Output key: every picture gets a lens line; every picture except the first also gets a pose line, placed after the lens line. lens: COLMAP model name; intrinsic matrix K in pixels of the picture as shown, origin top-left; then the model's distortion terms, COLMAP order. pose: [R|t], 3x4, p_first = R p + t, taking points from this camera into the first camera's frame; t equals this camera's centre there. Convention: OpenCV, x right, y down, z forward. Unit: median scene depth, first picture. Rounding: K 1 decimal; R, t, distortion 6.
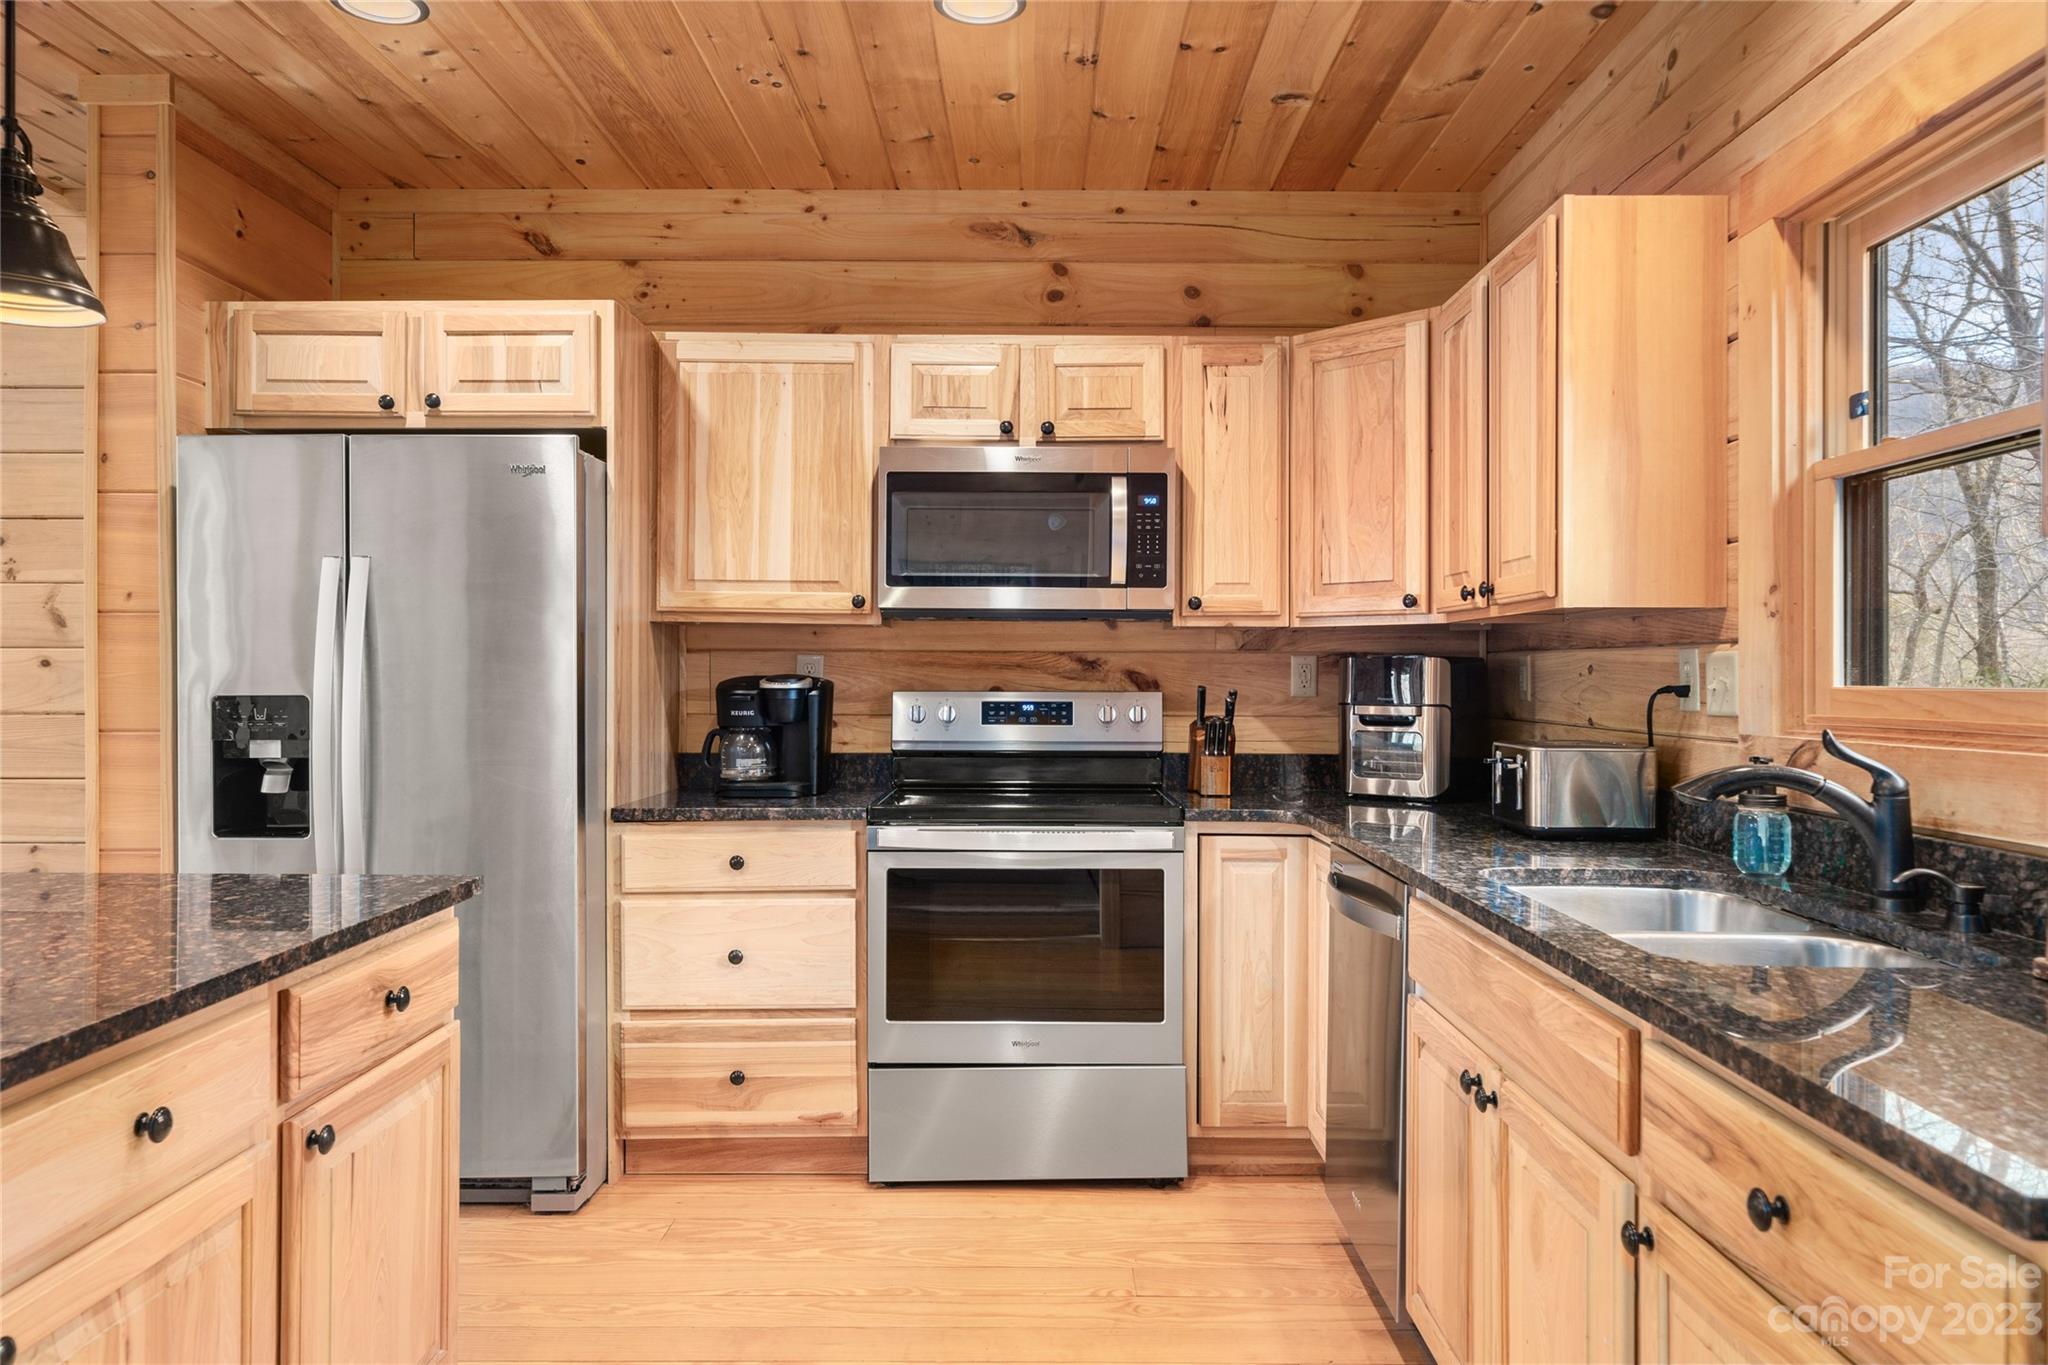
lens RADIAL K [[1384.9, 0, 1021.9], [0, 1384.9, 674.0], [0, 0, 1]] dist [0.002149, 0.001958]
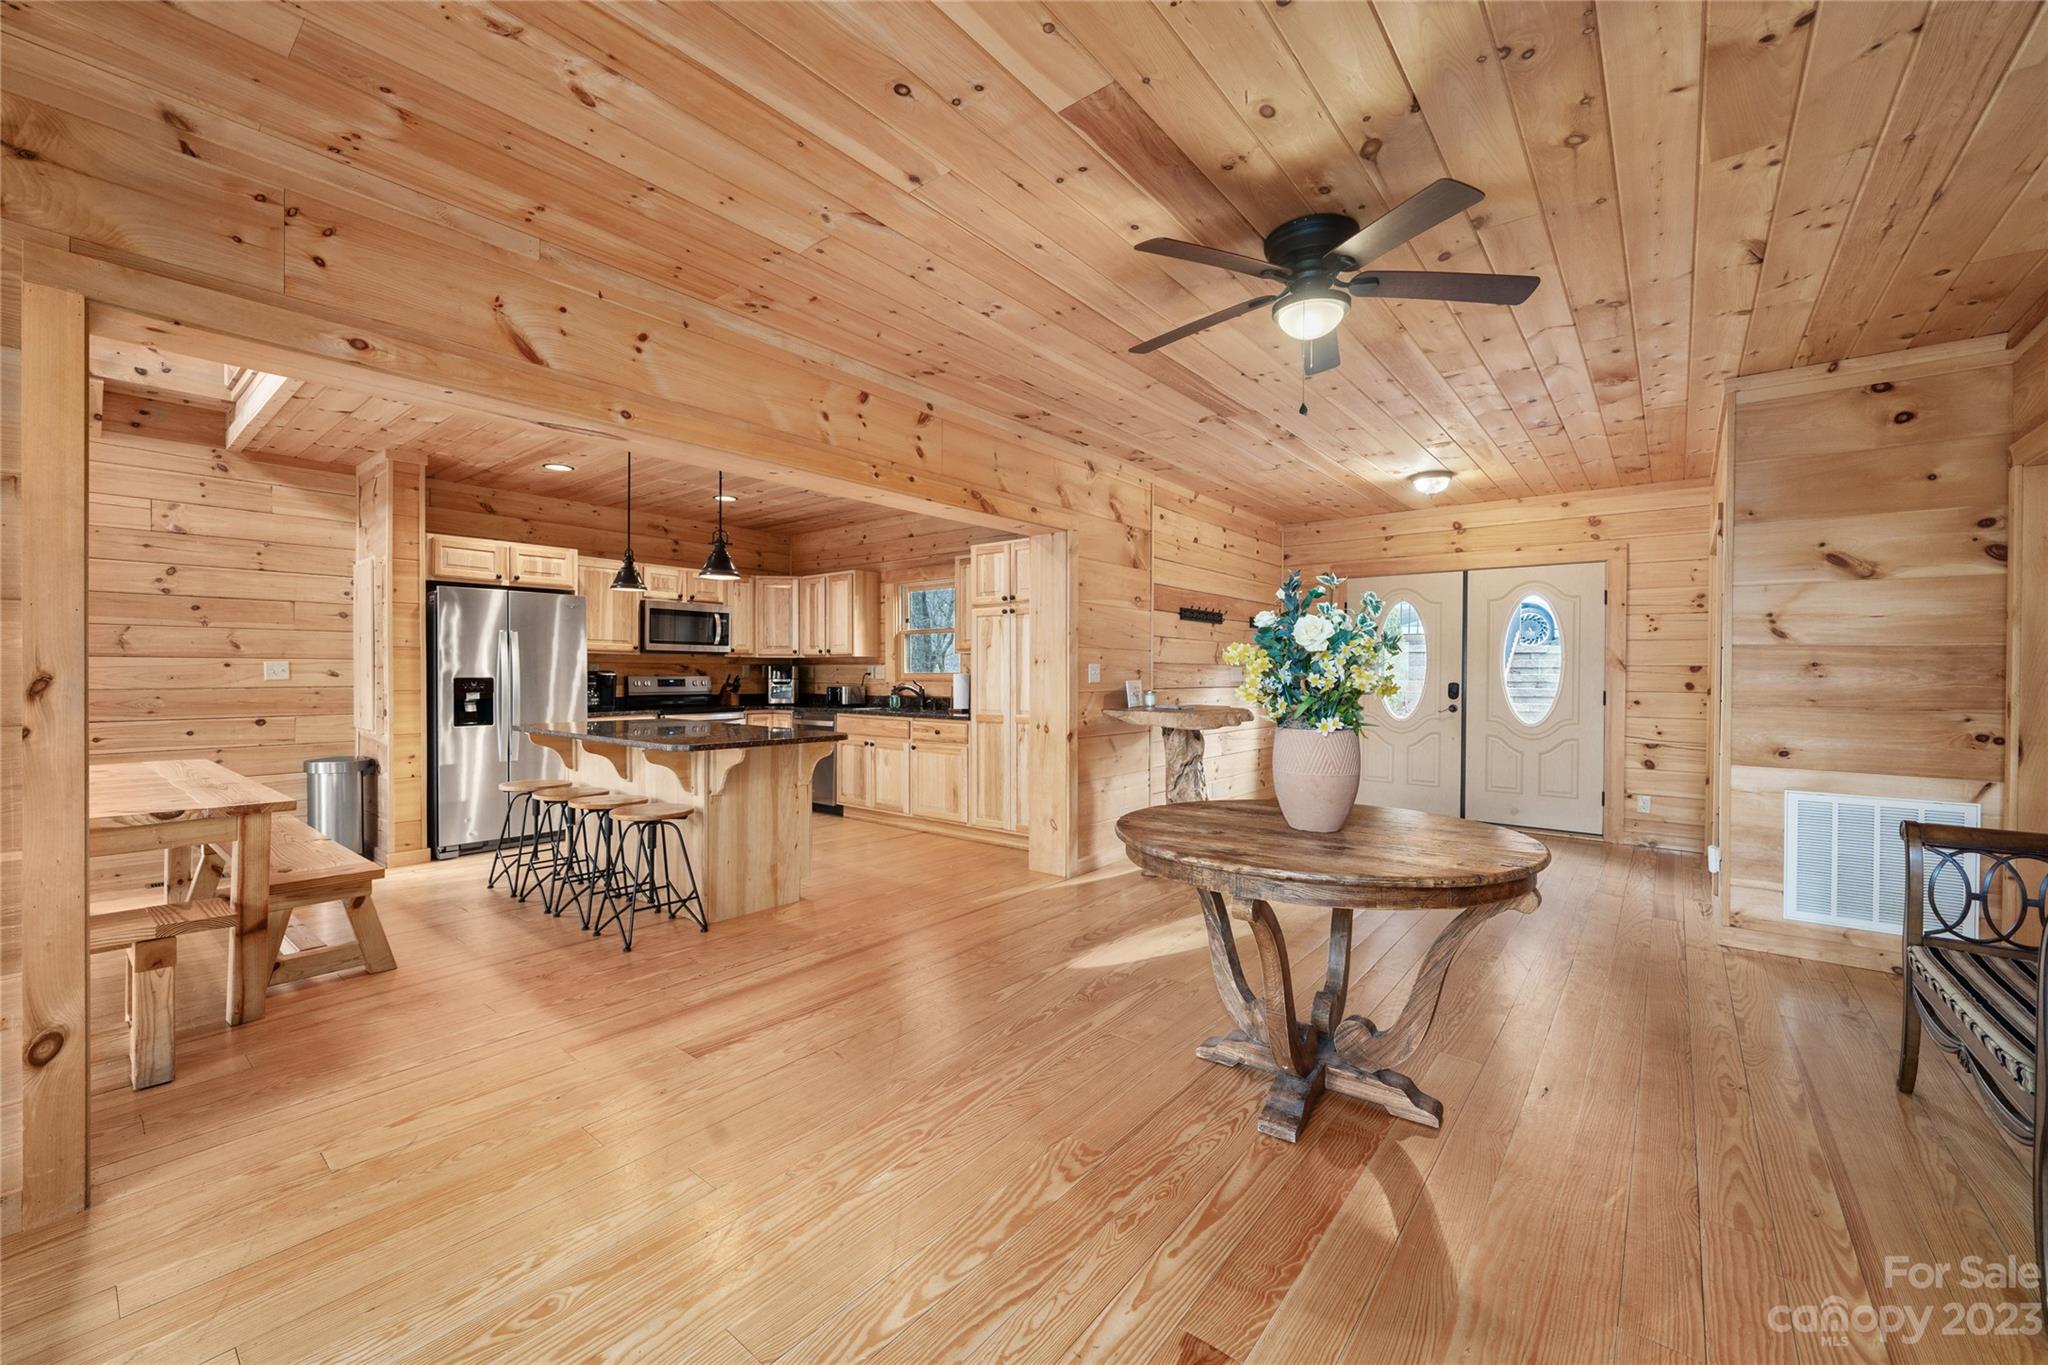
lens RADIAL K [[803.5, 0, 1023.8], [0, 803.5, 675.4], [0, 0, 1]] dist [0.000428, -0.000028]
pose [[0.623561, -0.003720, 0.781766, -1.004418], [0.000381, 0.999990, 0.004455, 0.003652], [-0.781775, -0.002480, 0.623556, -0.839221]]
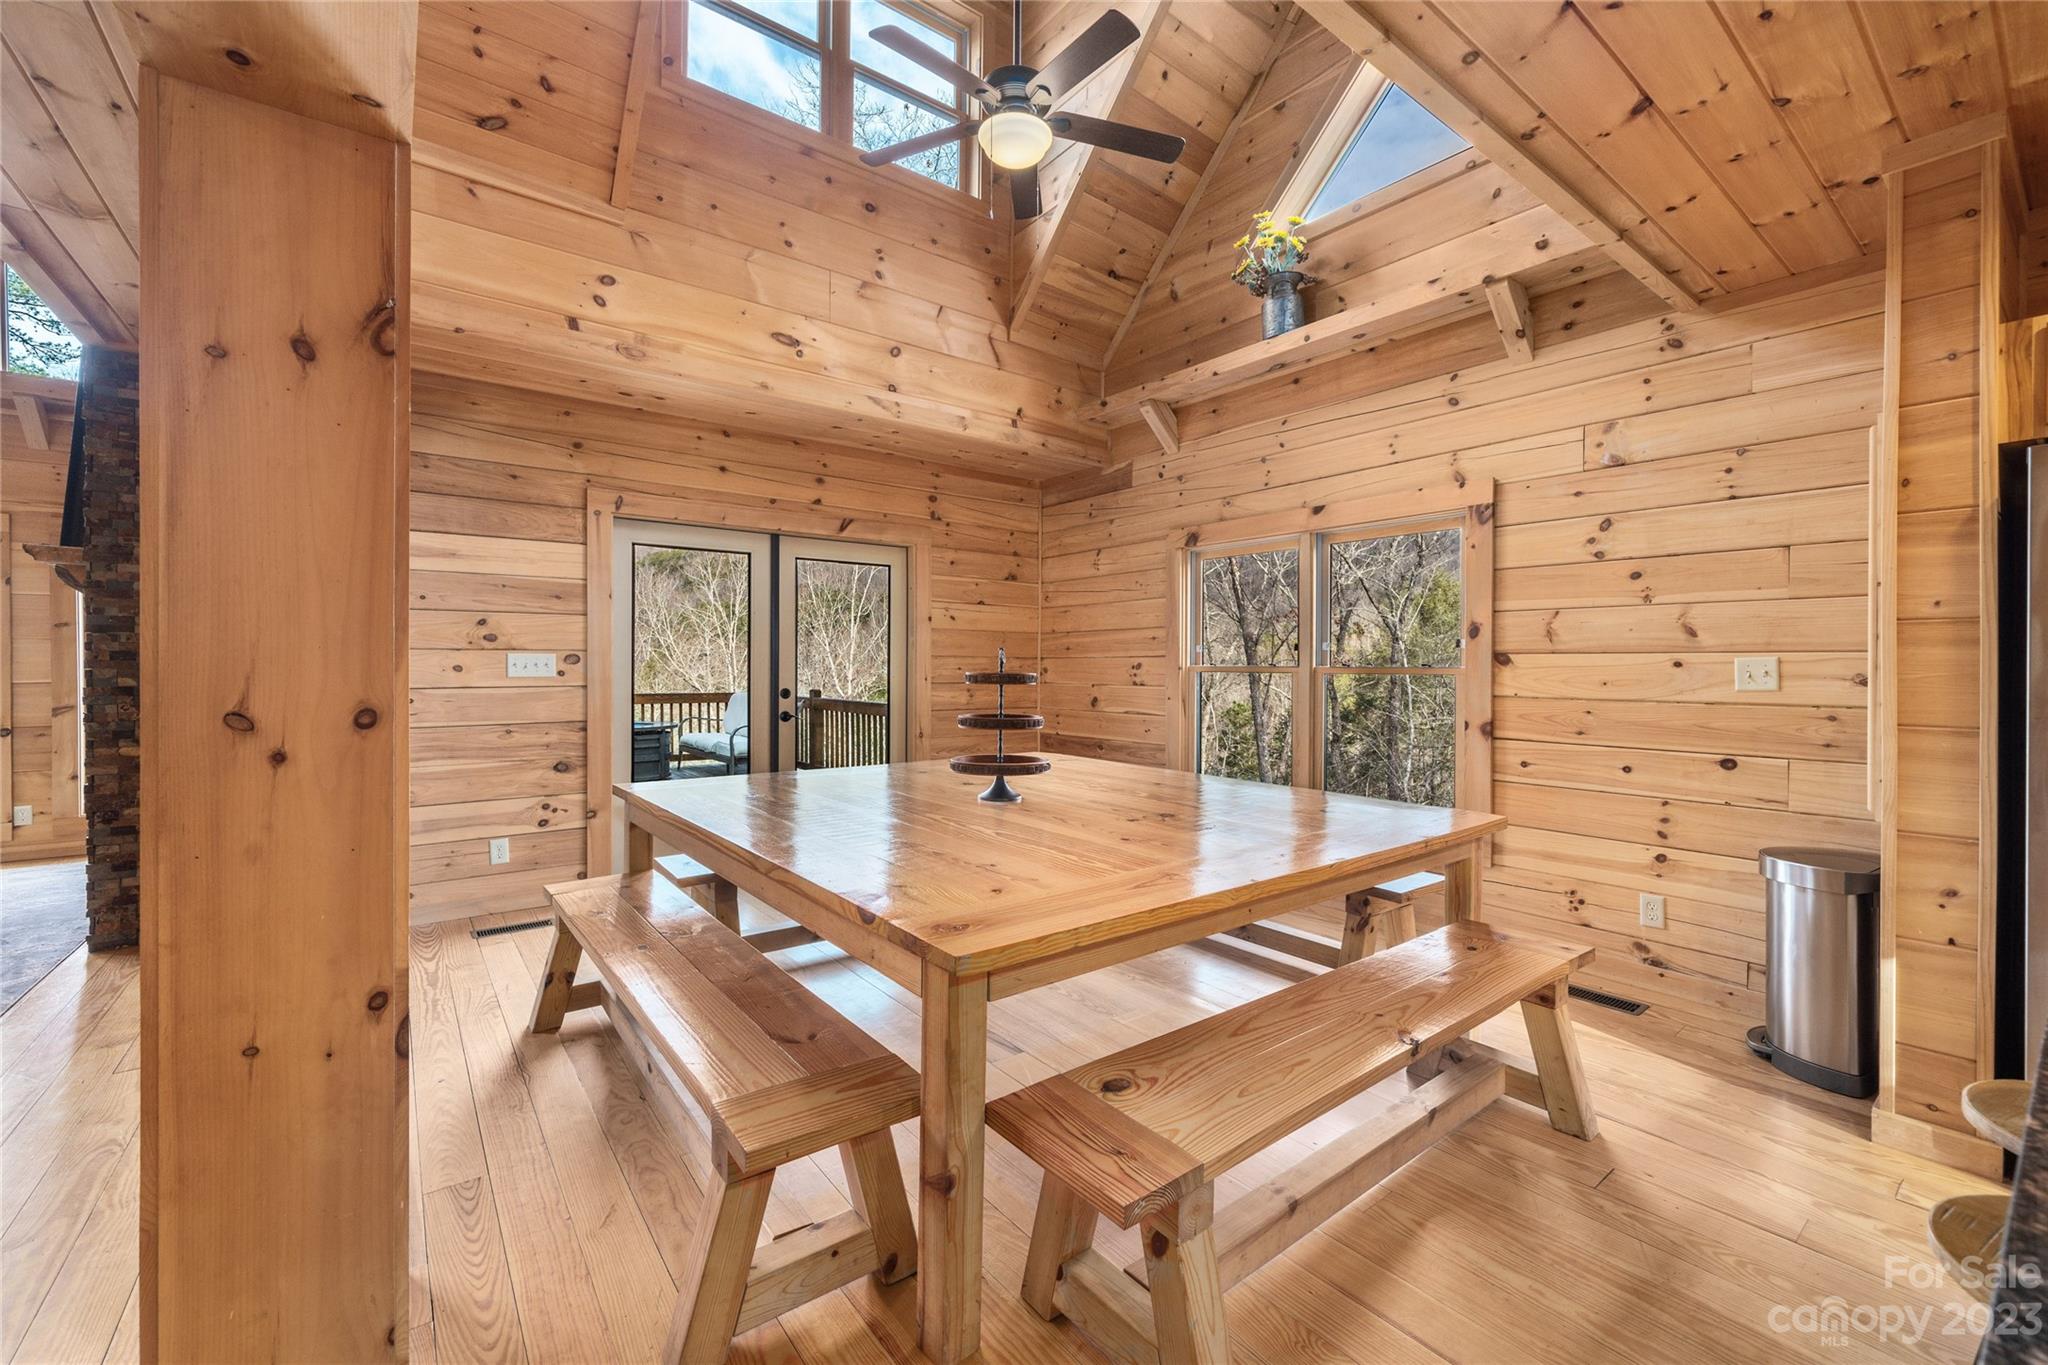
lens RADIAL K [[835.7, 0, 1022.0], [0, 835.7, 669.3], [0, 0, 1]] dist [0.000359, -0.000036]
pose [[0.613298, 0.006527, -0.789824, -0.504607], [-0.006685, 0.999973, 0.003073, -0.001425], [0.789823, 0.003395, 0.613325, 0.016219]]
